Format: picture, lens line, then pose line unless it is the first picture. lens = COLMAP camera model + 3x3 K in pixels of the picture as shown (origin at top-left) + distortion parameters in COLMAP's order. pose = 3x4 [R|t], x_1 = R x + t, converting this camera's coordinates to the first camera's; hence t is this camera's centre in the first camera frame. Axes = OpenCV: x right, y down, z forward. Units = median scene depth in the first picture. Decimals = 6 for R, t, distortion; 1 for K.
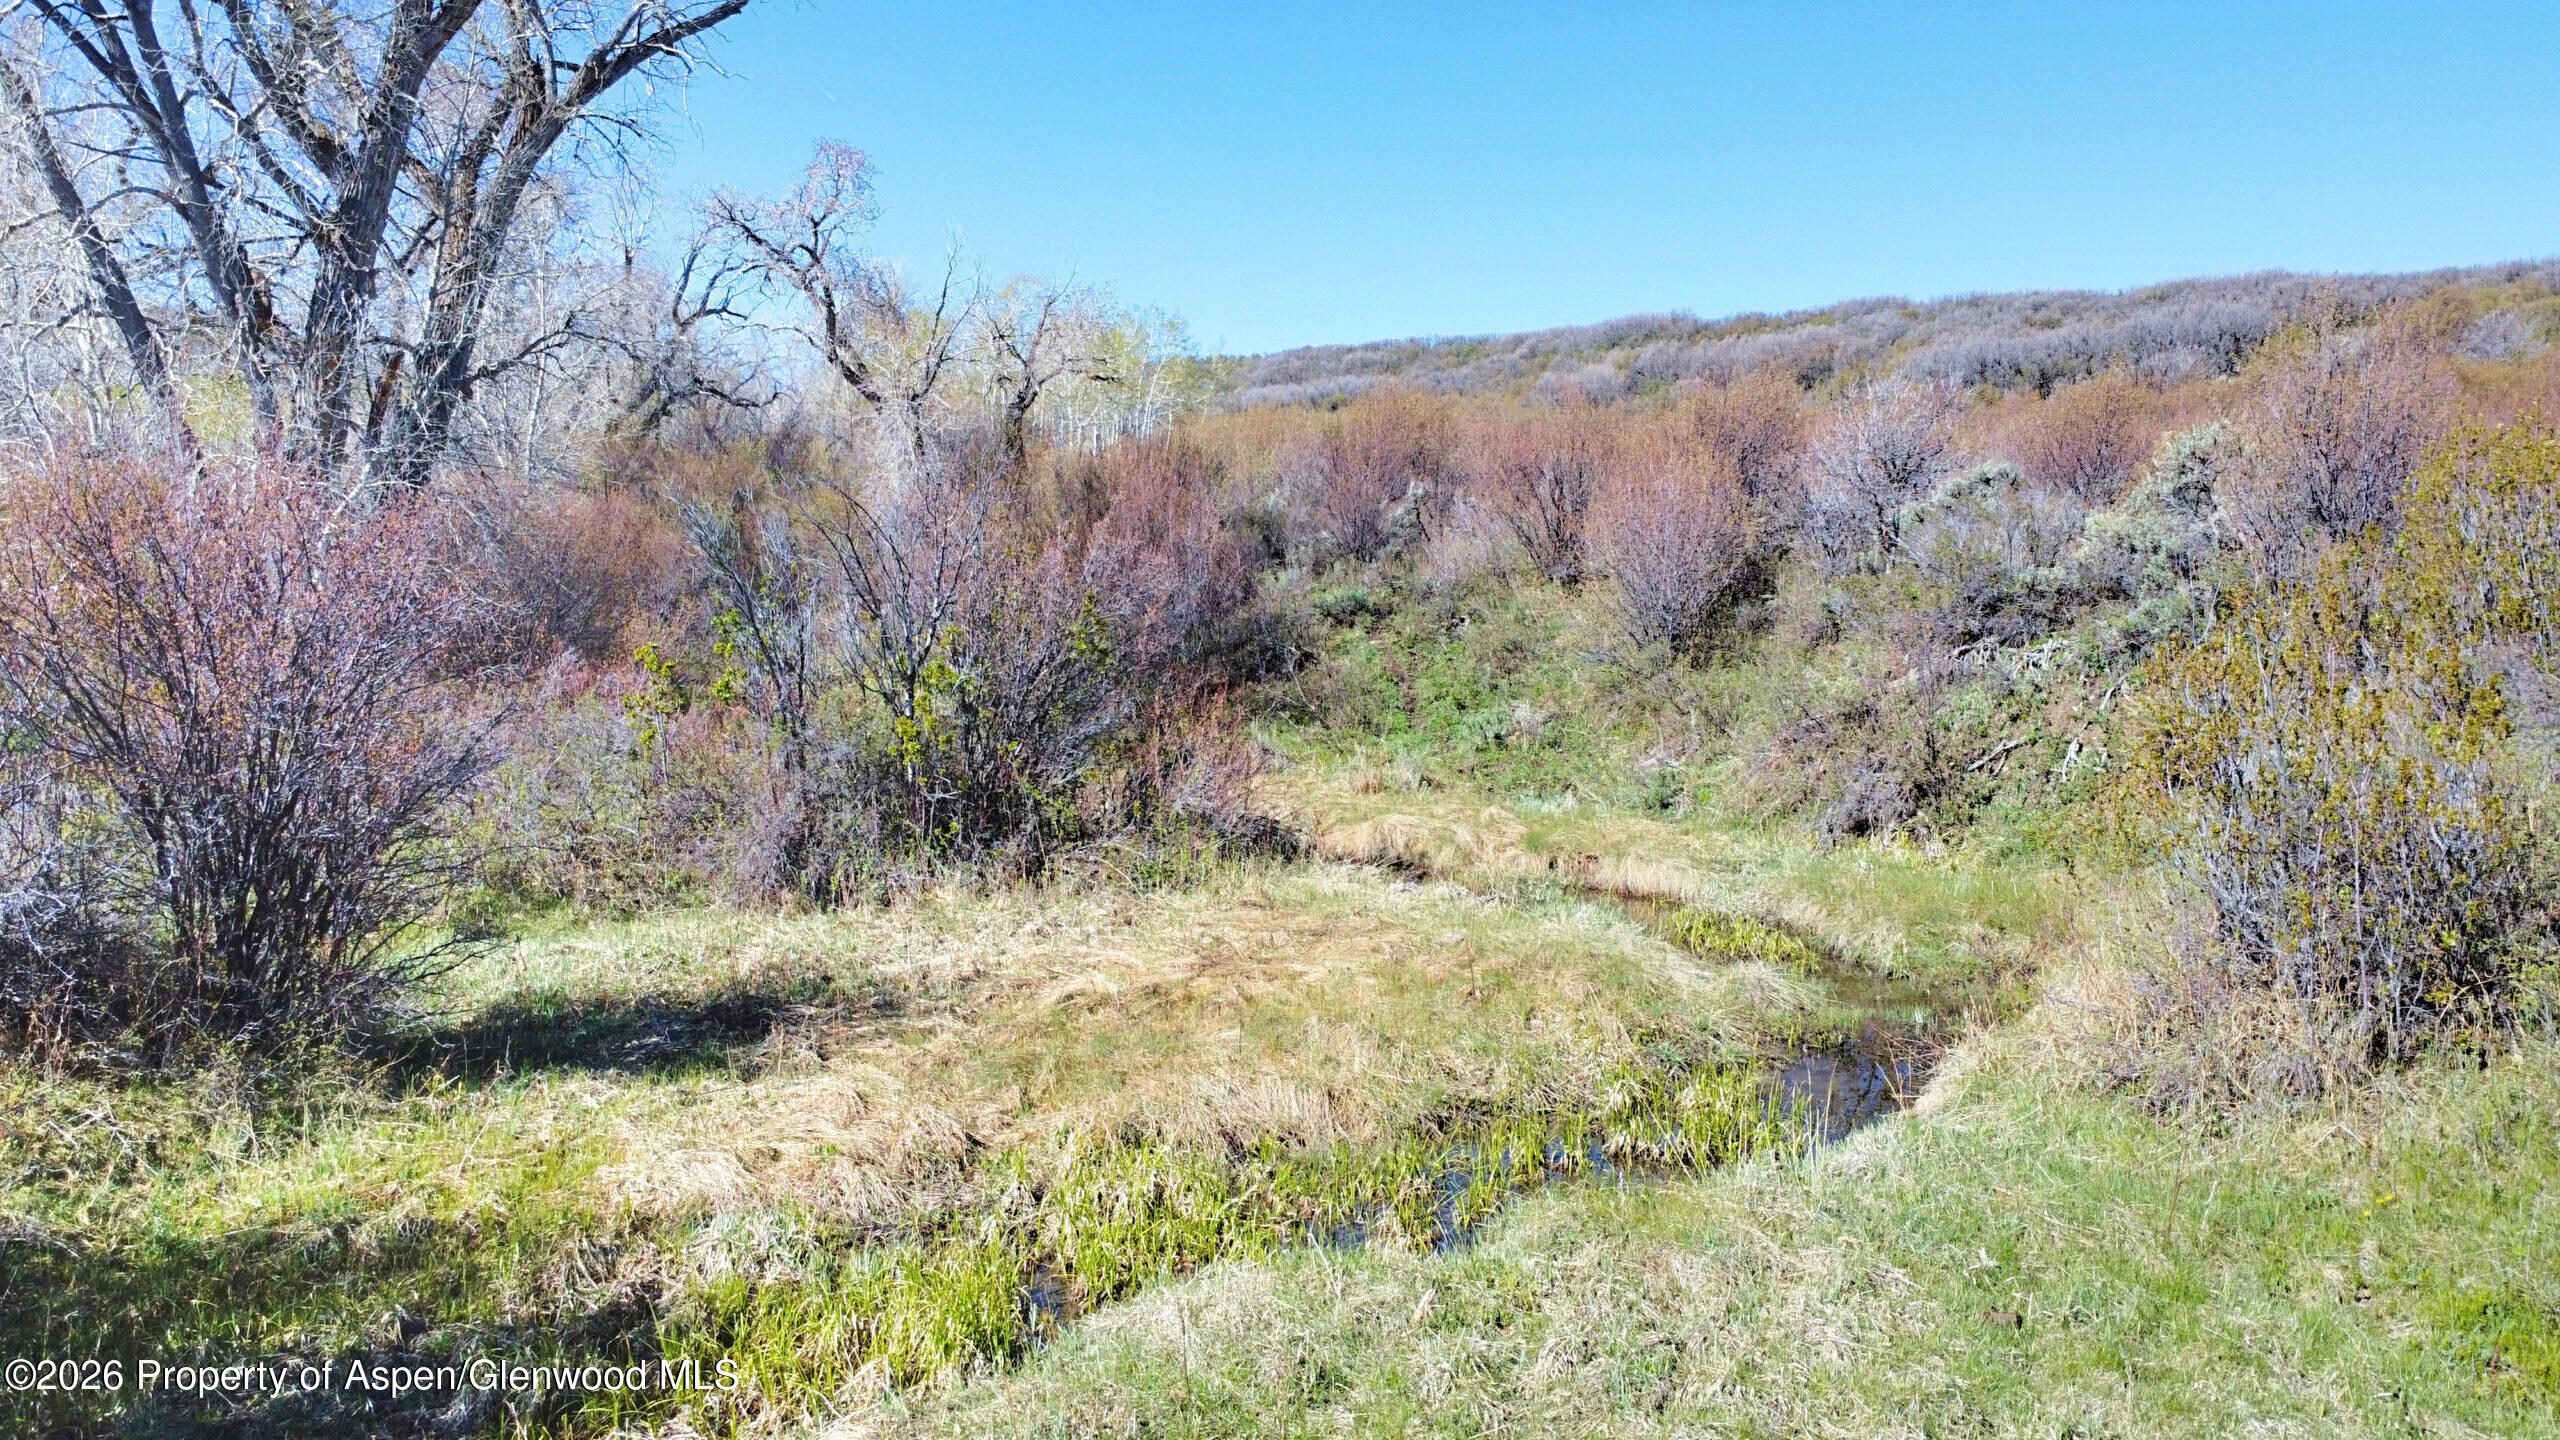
lens RADIAL K [[1924.7, 0, 1287.1], [0, 1924.7, 718.1], [0, 0, 1]] dist [0.001496, 0.004535]
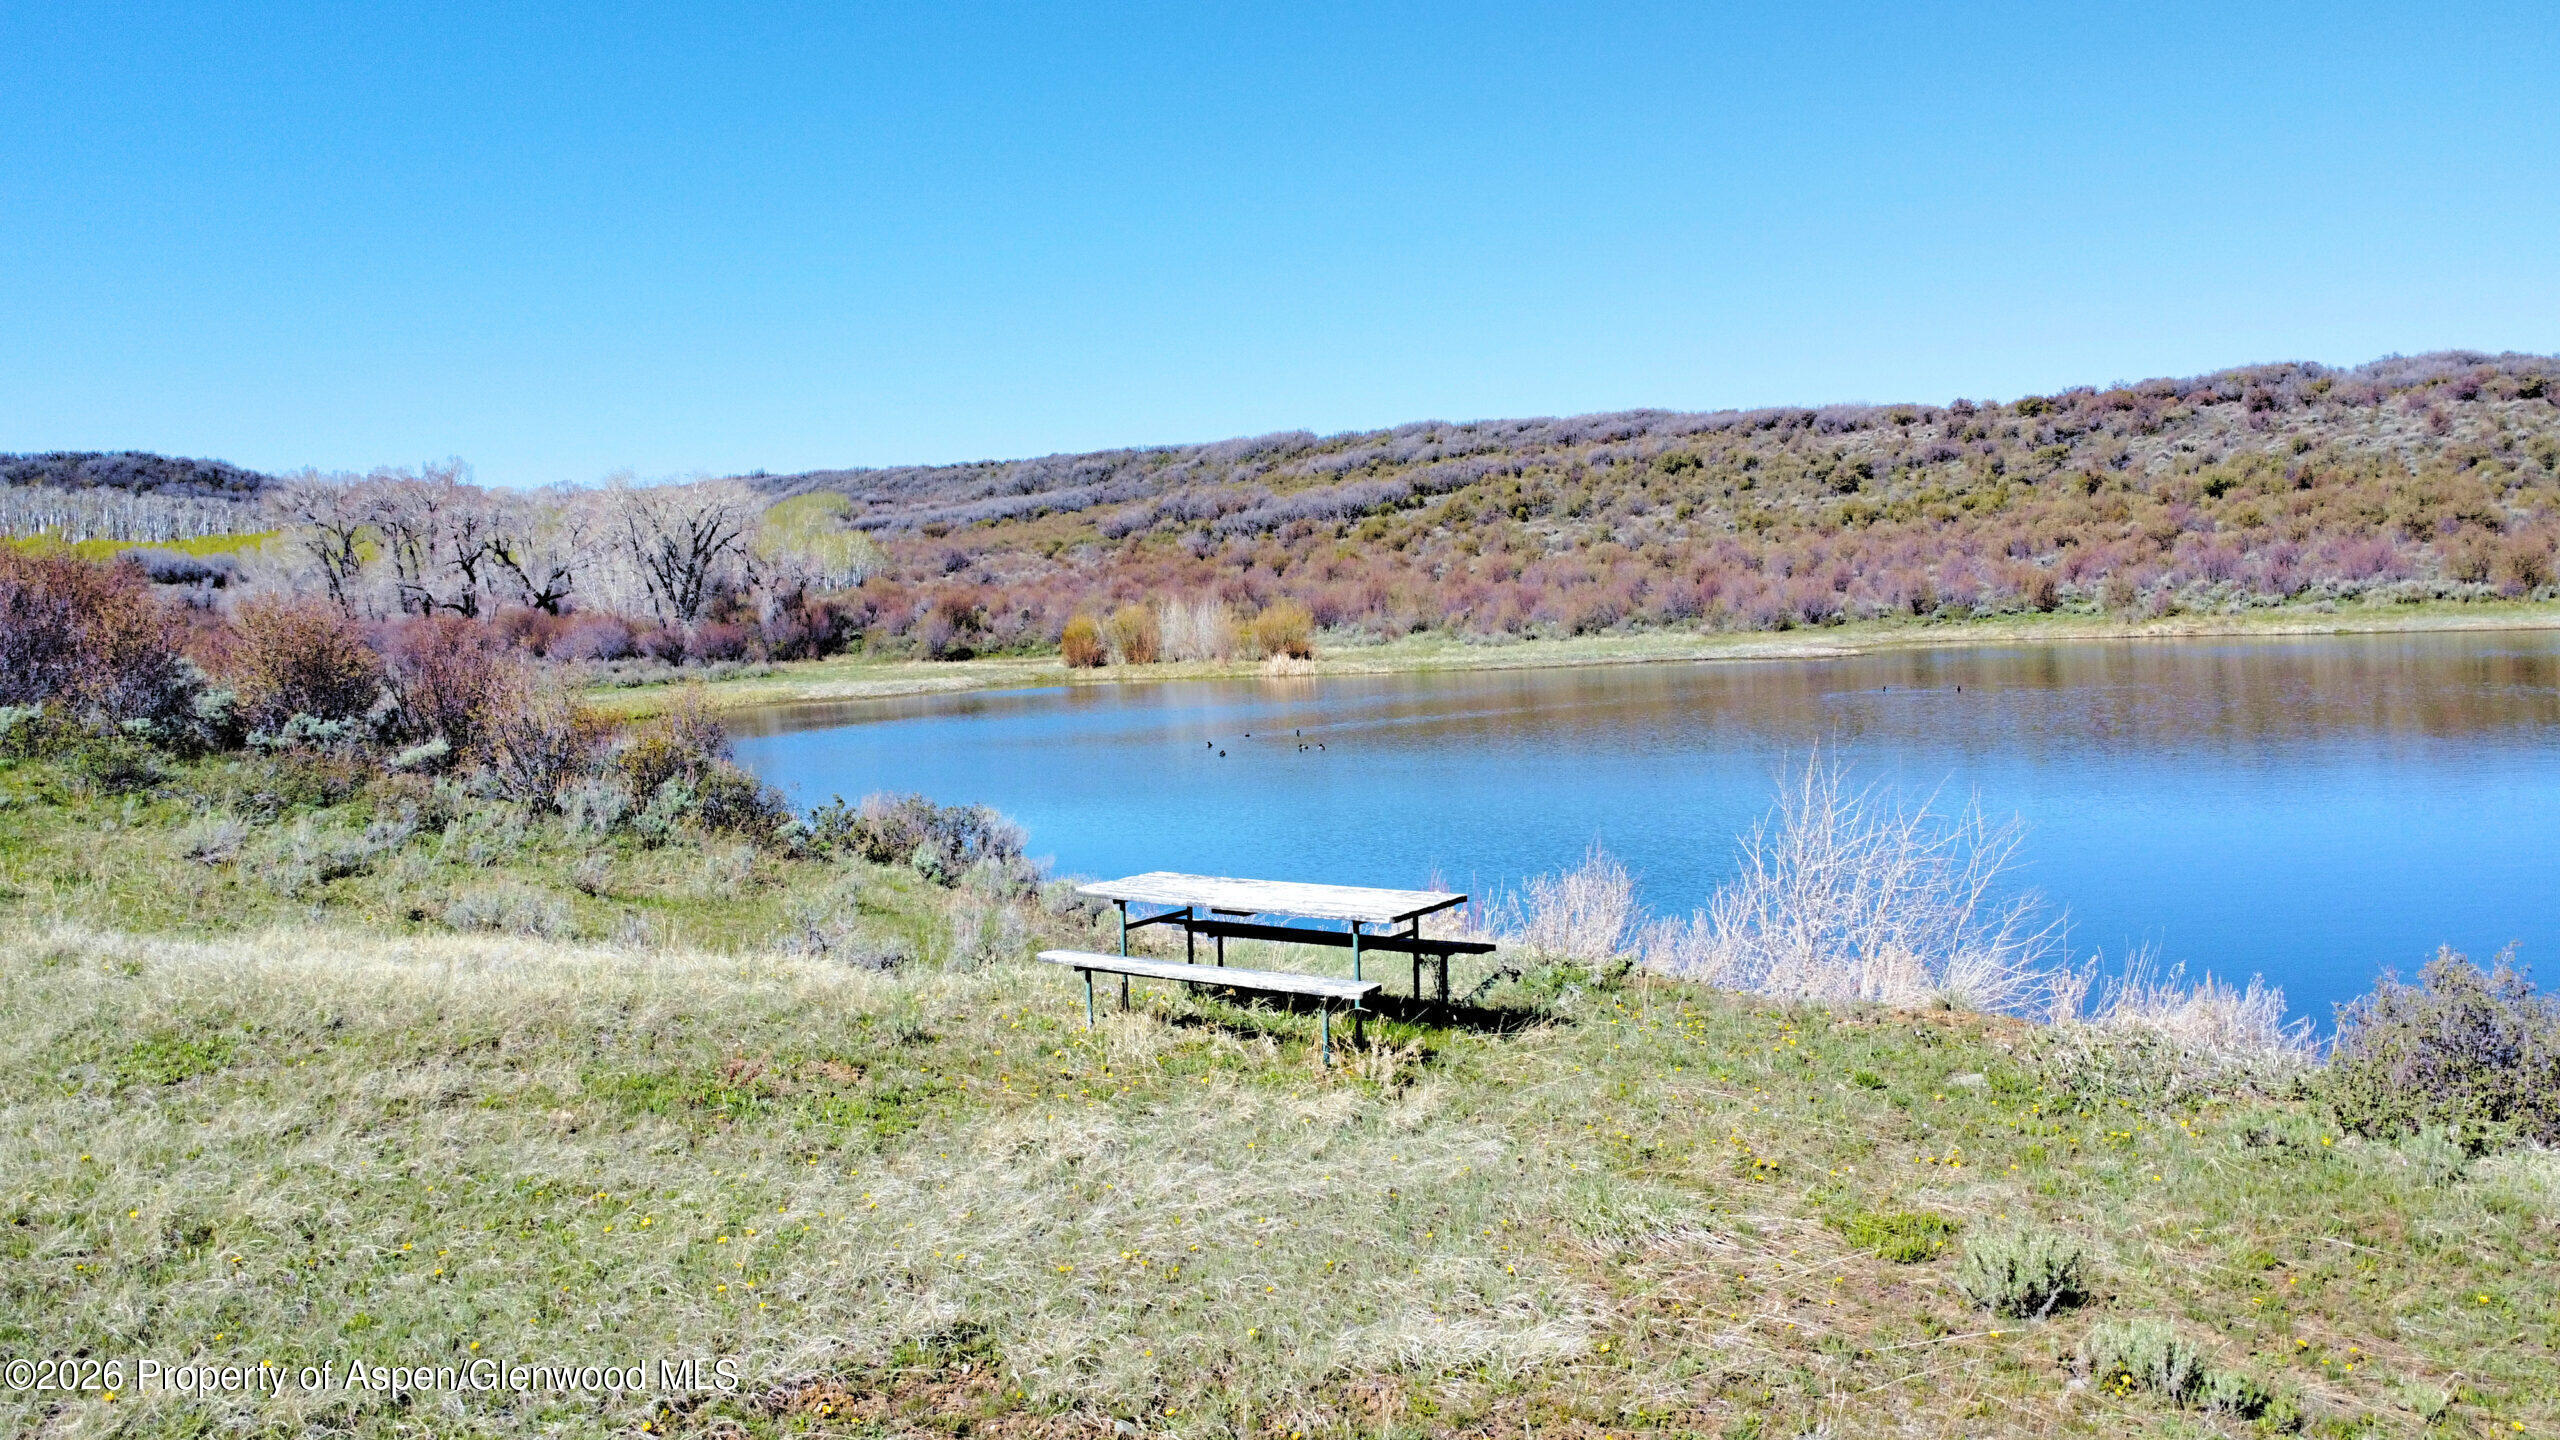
lens RADIAL K [[1930.7, 0, 1274.0], [0, 1930.7, 720.2], [0, 0, 1]] dist [-0.011280, -0.001398]
pose [[0.996456, -0.040065, 0.073959, 0.288631], [0.041863, 0.998861, -0.022914, 0.129275], [-0.072957, 0.025928, 0.996998, -1.646875]]
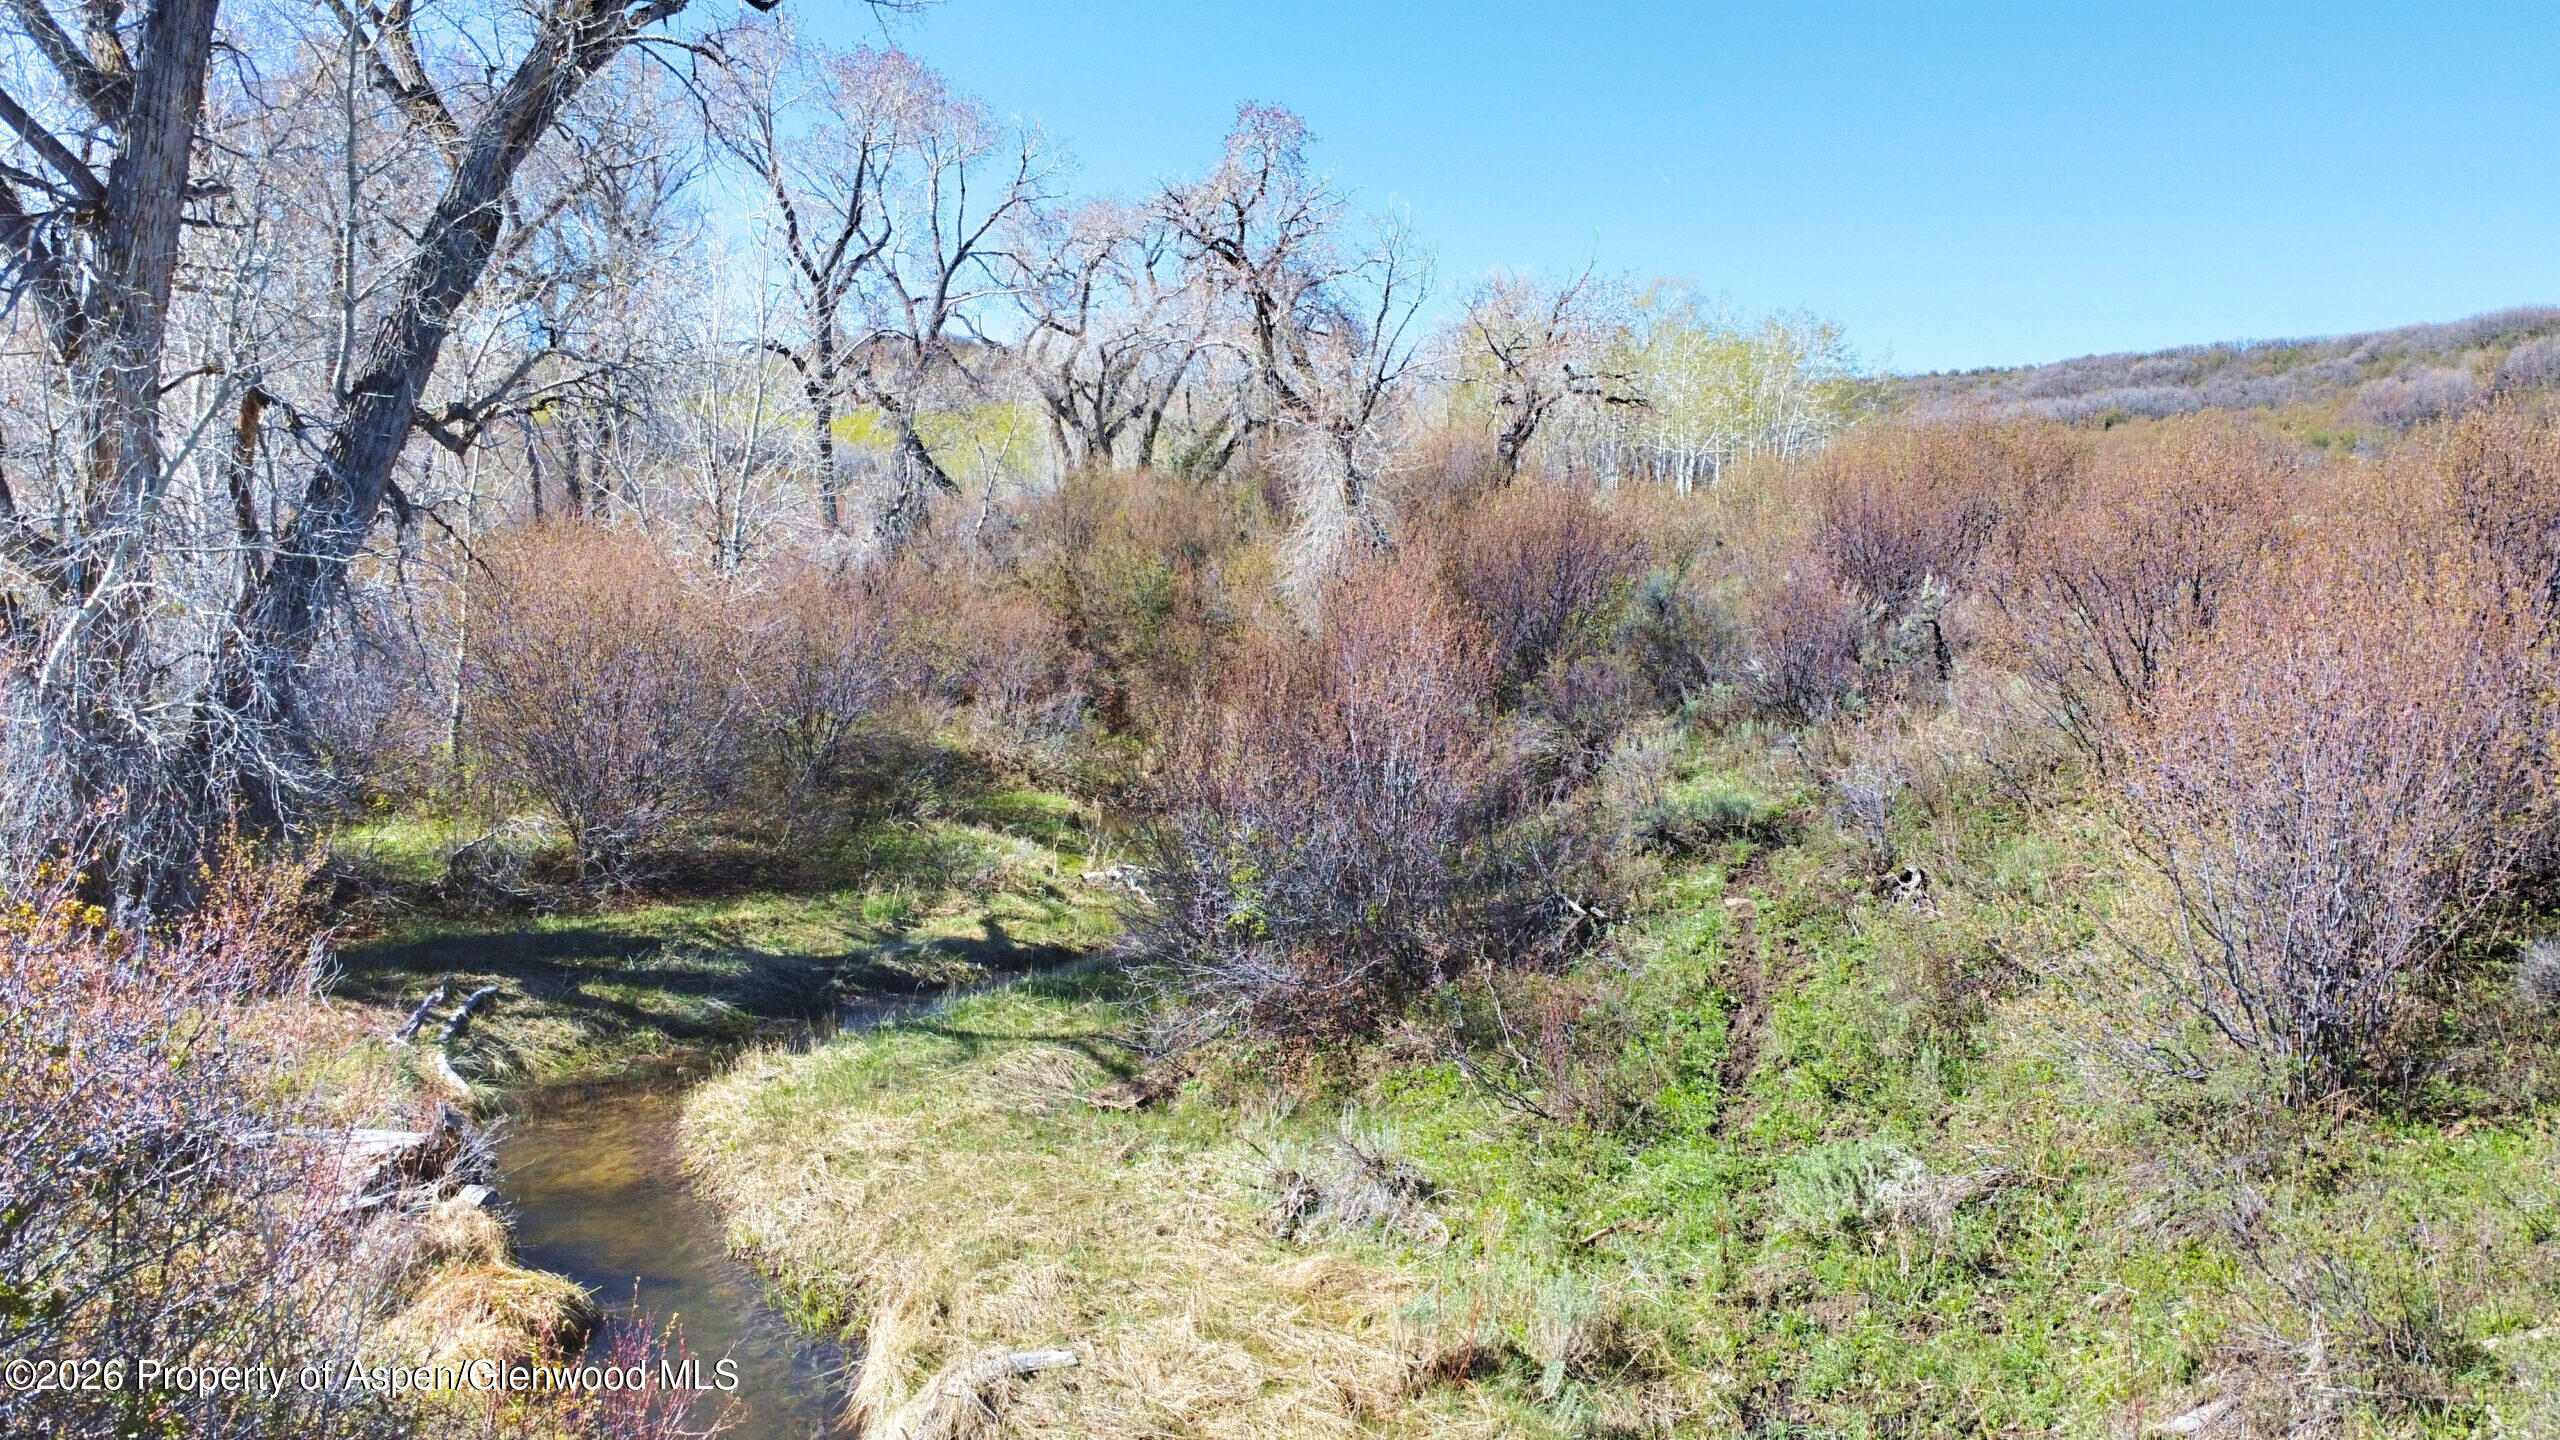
lens RADIAL K [[1924.7, 0, 1278.8], [0, 1924.7, 714.7], [0, 0, 1]] dist [0.001496, 0.004535]
pose [[0.924678, 0.047315, -0.377799, 0.042256], [-0.051540, 0.998670, -0.001074, -0.027827], [0.377246, 0.020464, 0.925887, 0.154051]]
